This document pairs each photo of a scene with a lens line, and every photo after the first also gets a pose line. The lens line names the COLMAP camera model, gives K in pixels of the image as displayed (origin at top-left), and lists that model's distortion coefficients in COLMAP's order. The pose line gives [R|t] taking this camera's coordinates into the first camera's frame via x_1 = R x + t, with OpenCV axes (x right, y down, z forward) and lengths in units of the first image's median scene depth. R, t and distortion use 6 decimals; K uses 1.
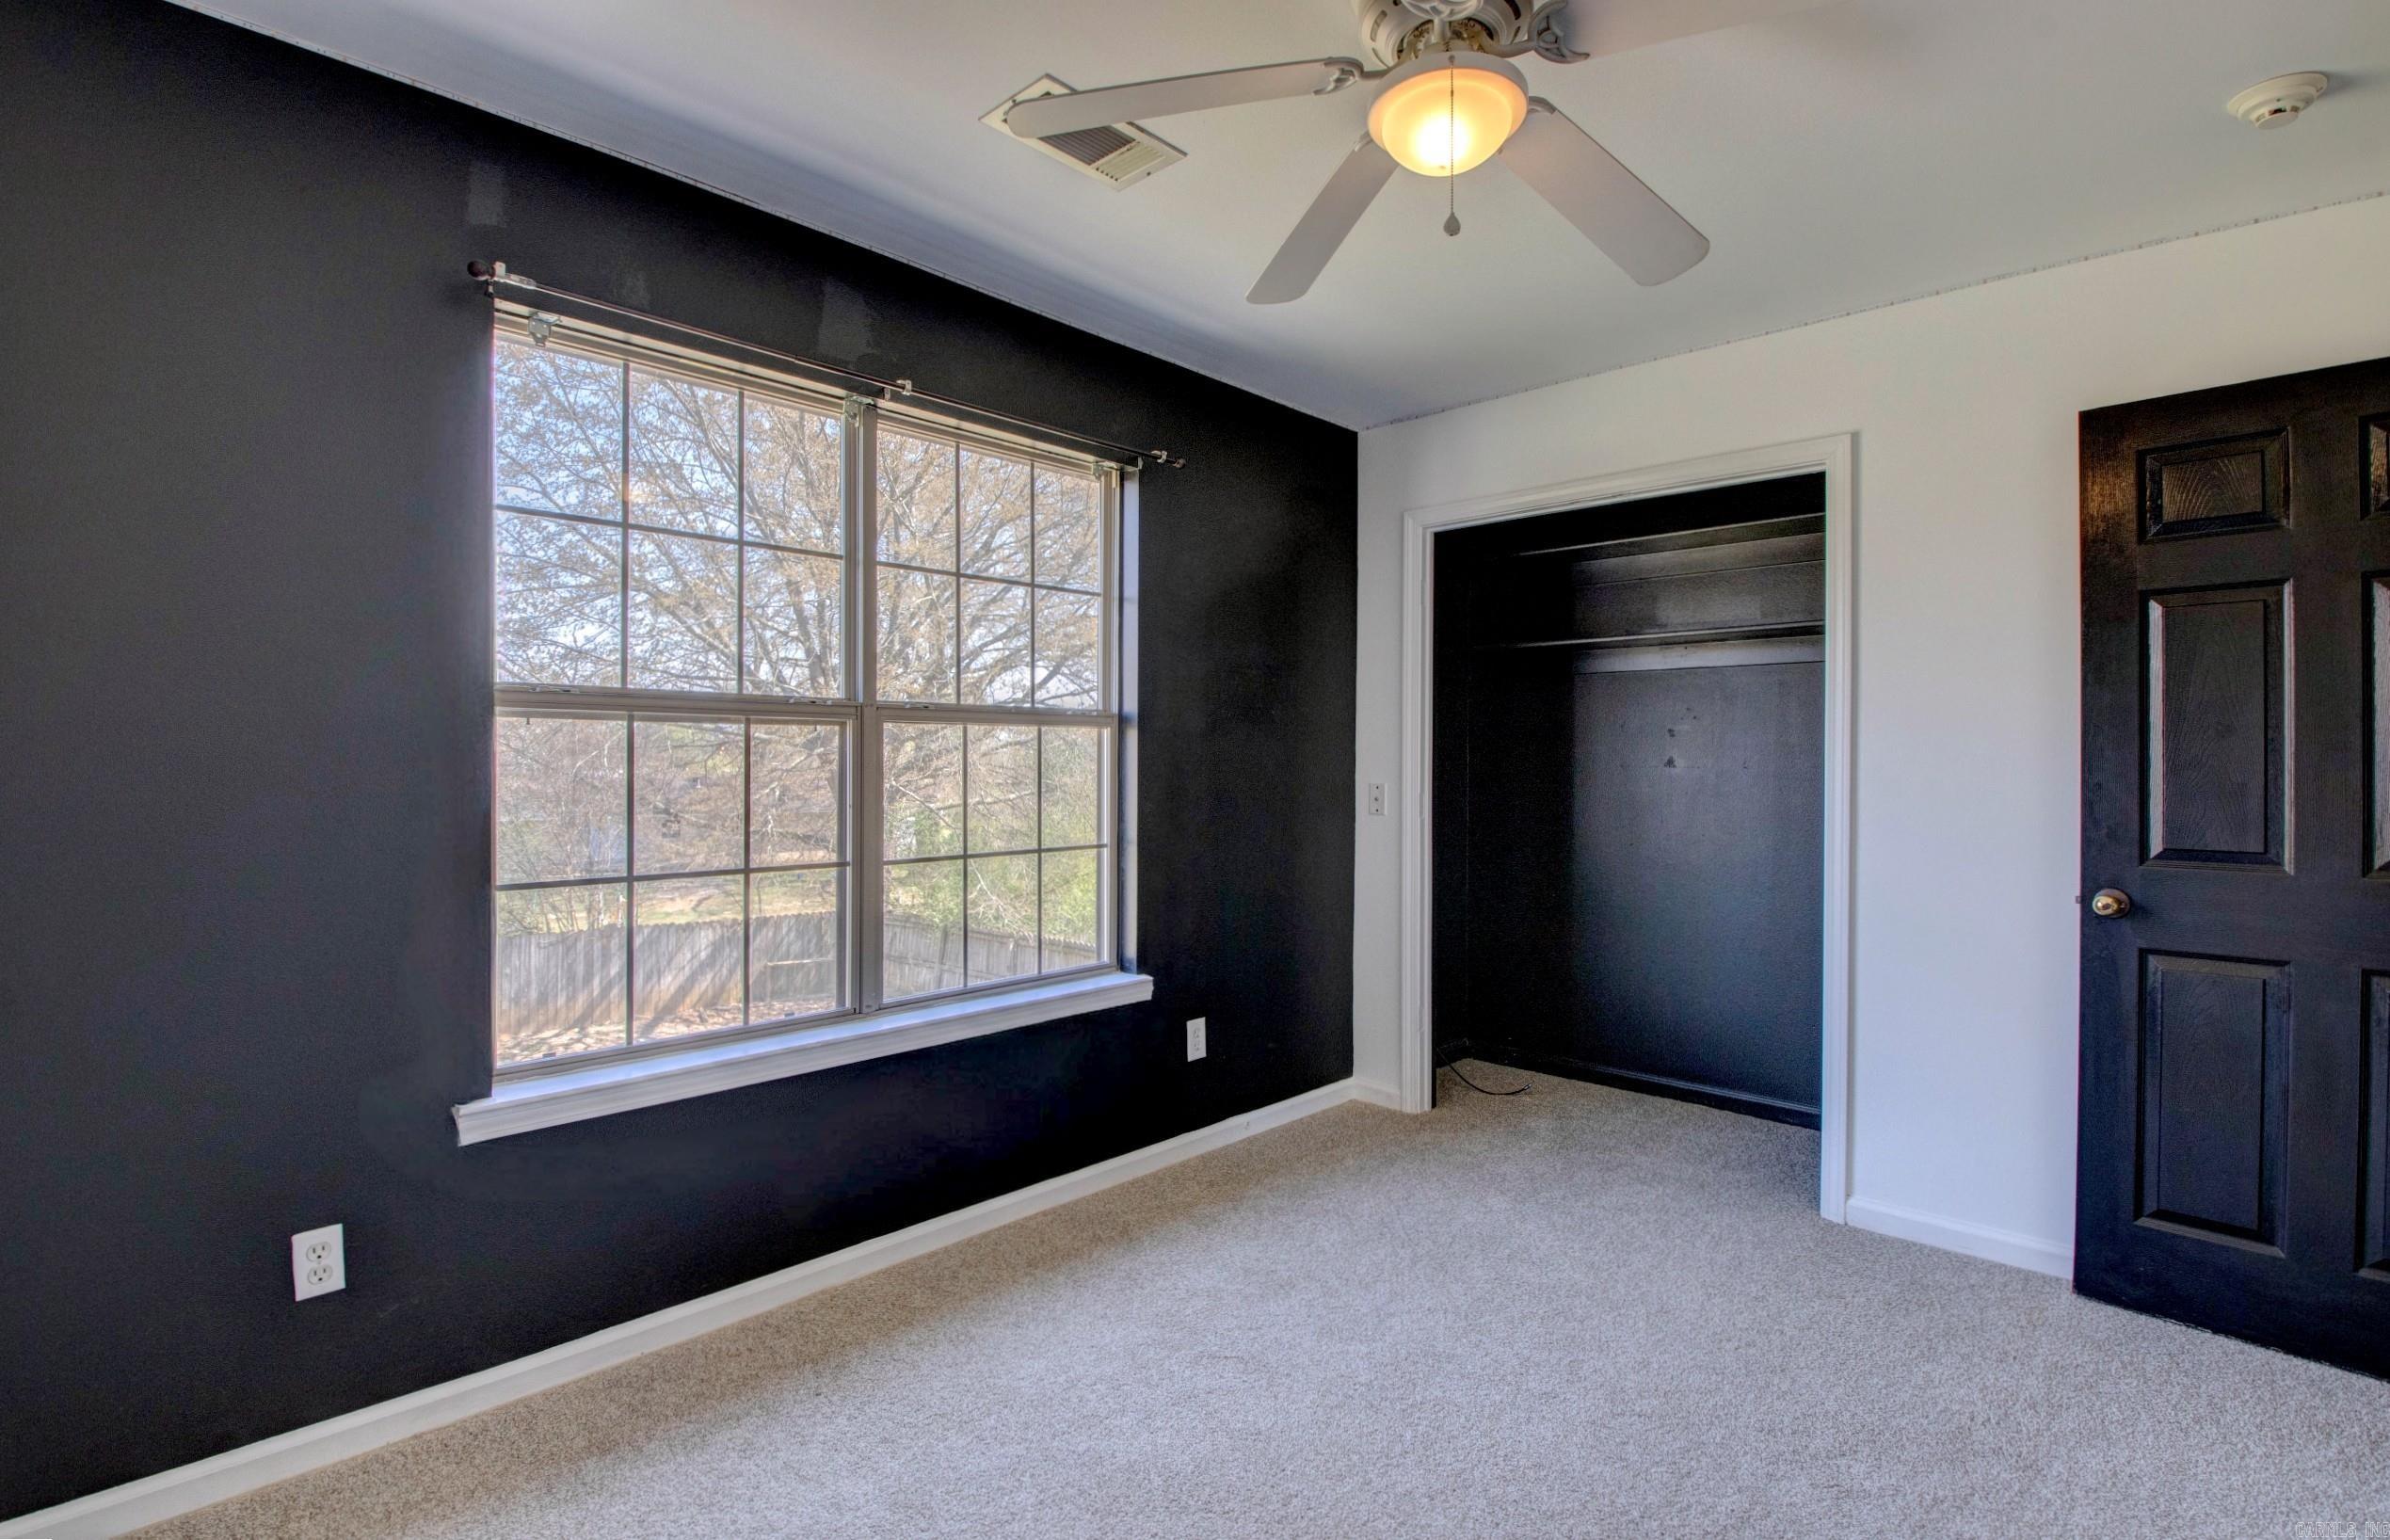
lens RADIAL K [[1143.1, 0, 1190.8], [0, 1143.1, 762.5], [0, 0, 1]] dist [0.038354, -0.033073]
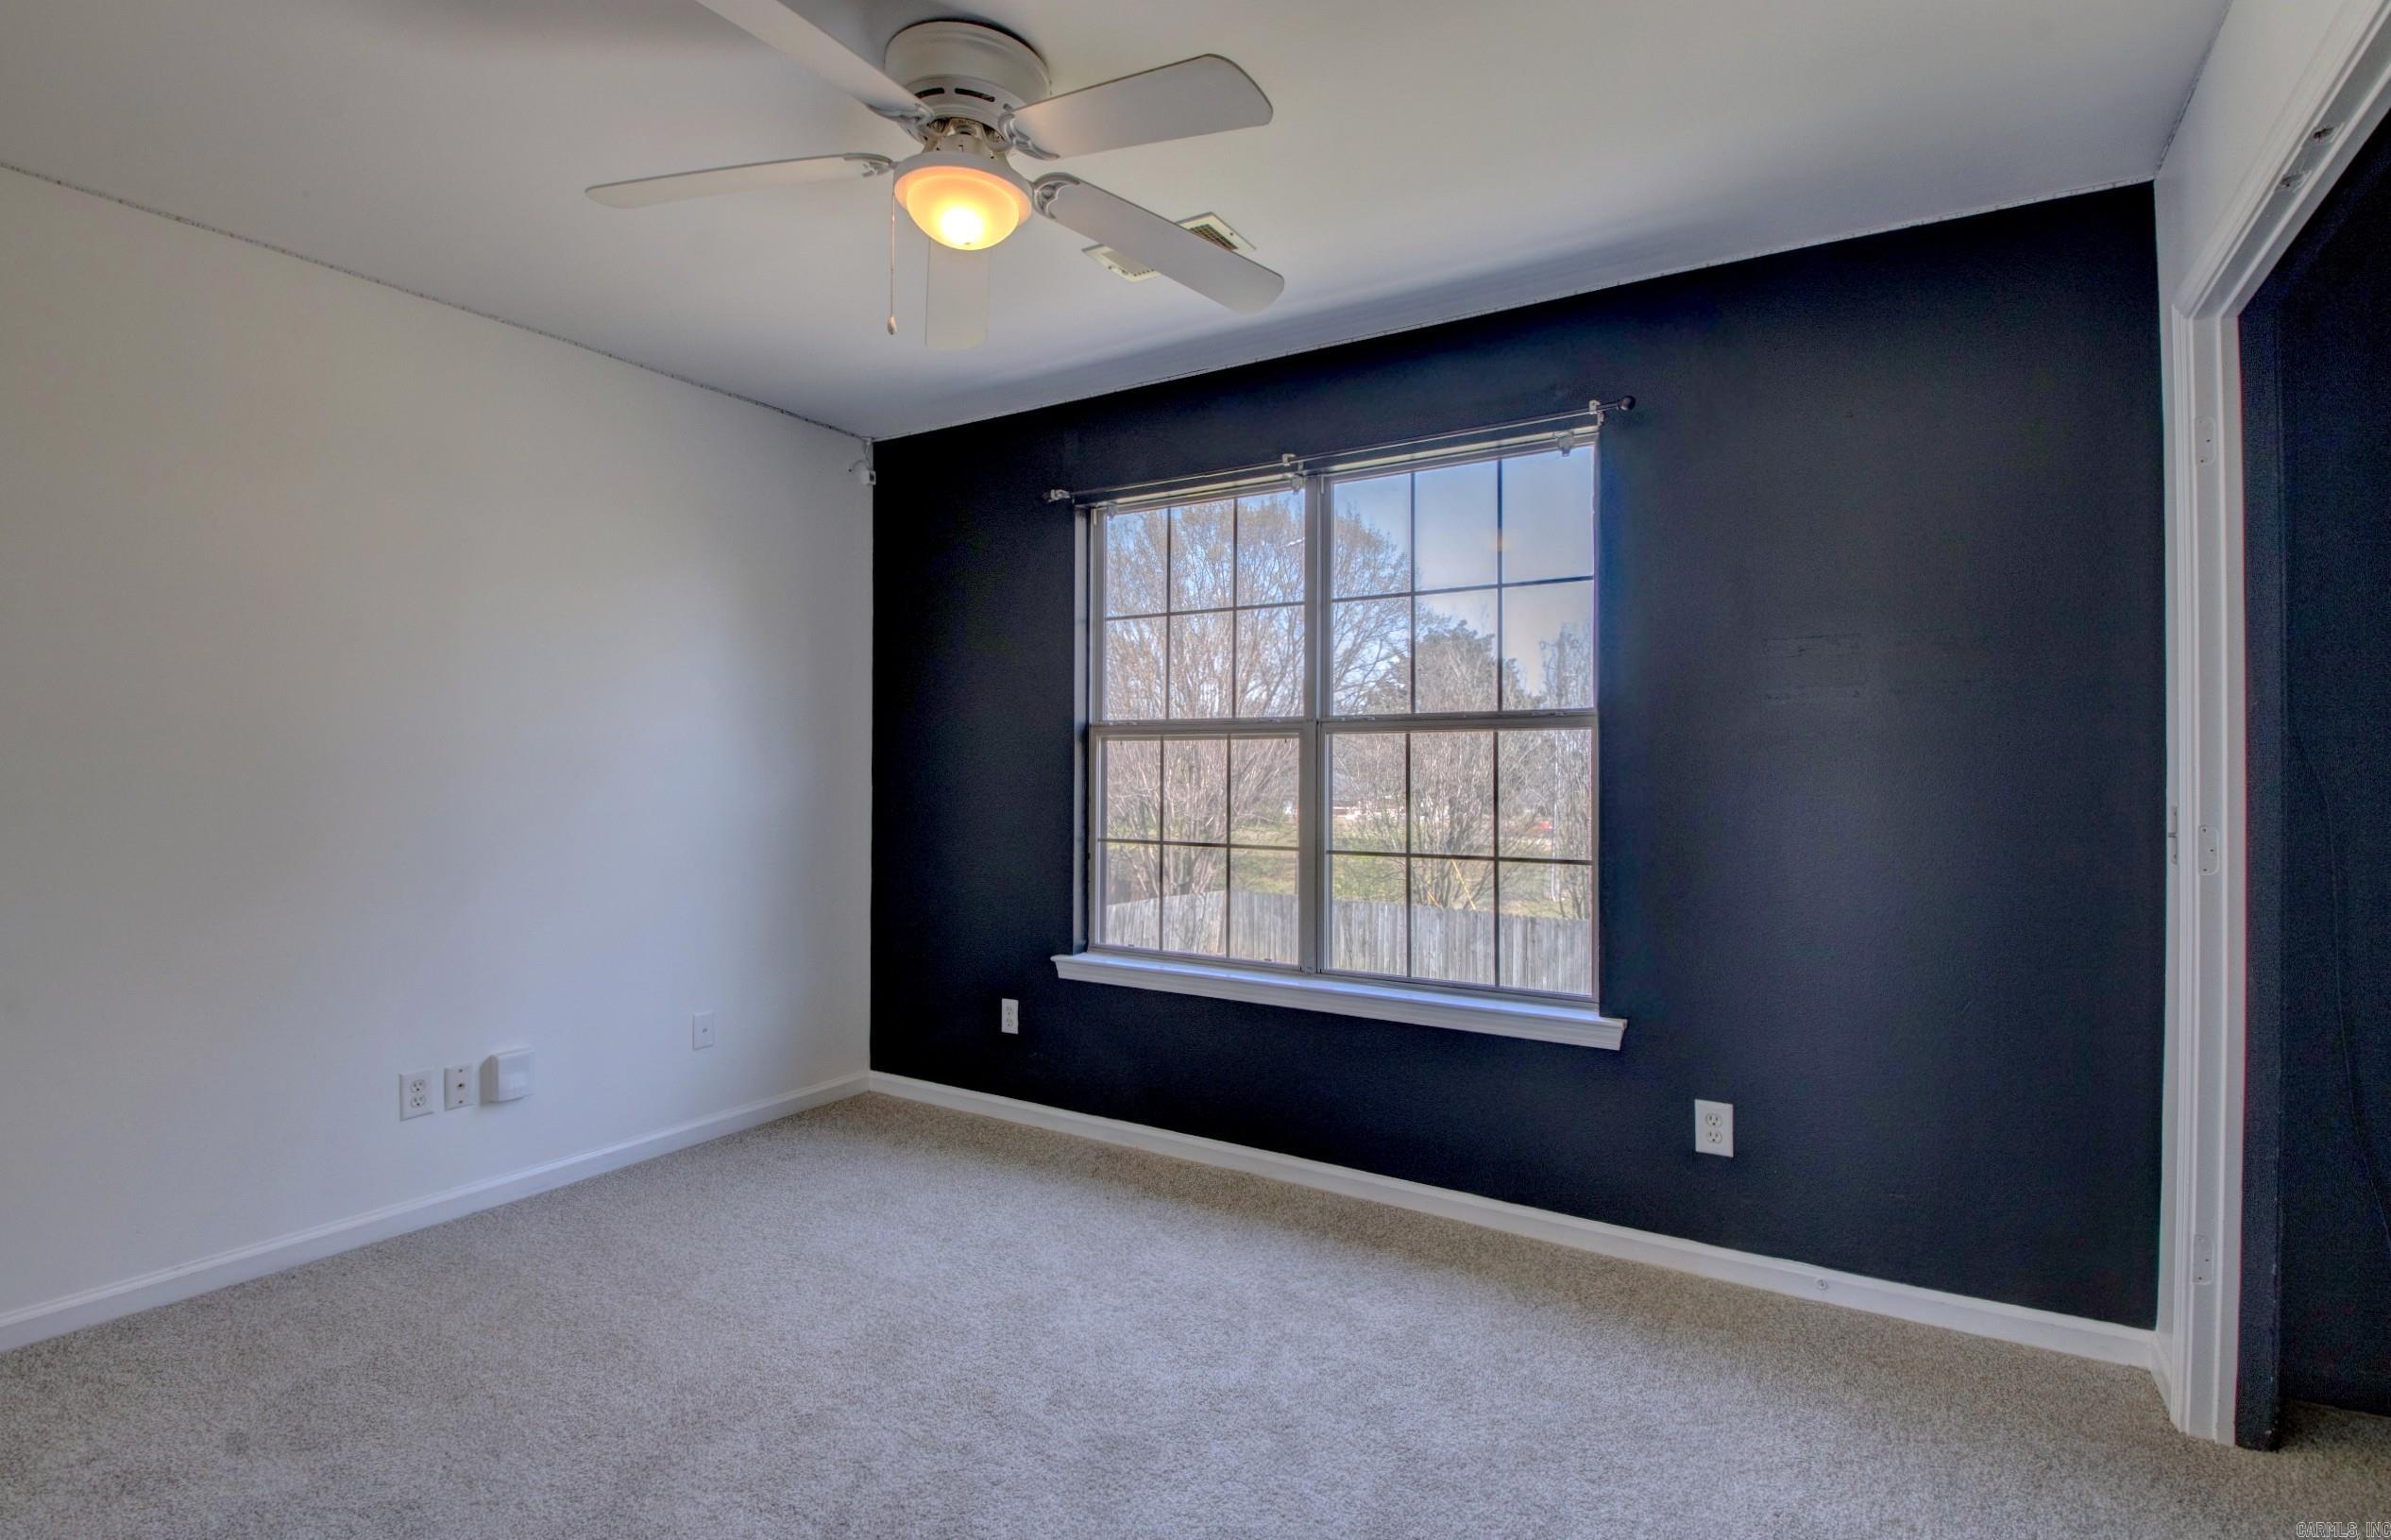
lens RADIAL K [[1143.5, 0, 1191.3], [0, 1143.5, 762.5], [0, 0, 1]] dist [0.038354, -0.033073]
pose [[0.199760, -0.007875, -0.979813, 0.860288], [-0.002110, 0.999962, -0.008467, 0.005087], [0.979843, 0.003758, 0.199736, 0.618901]]
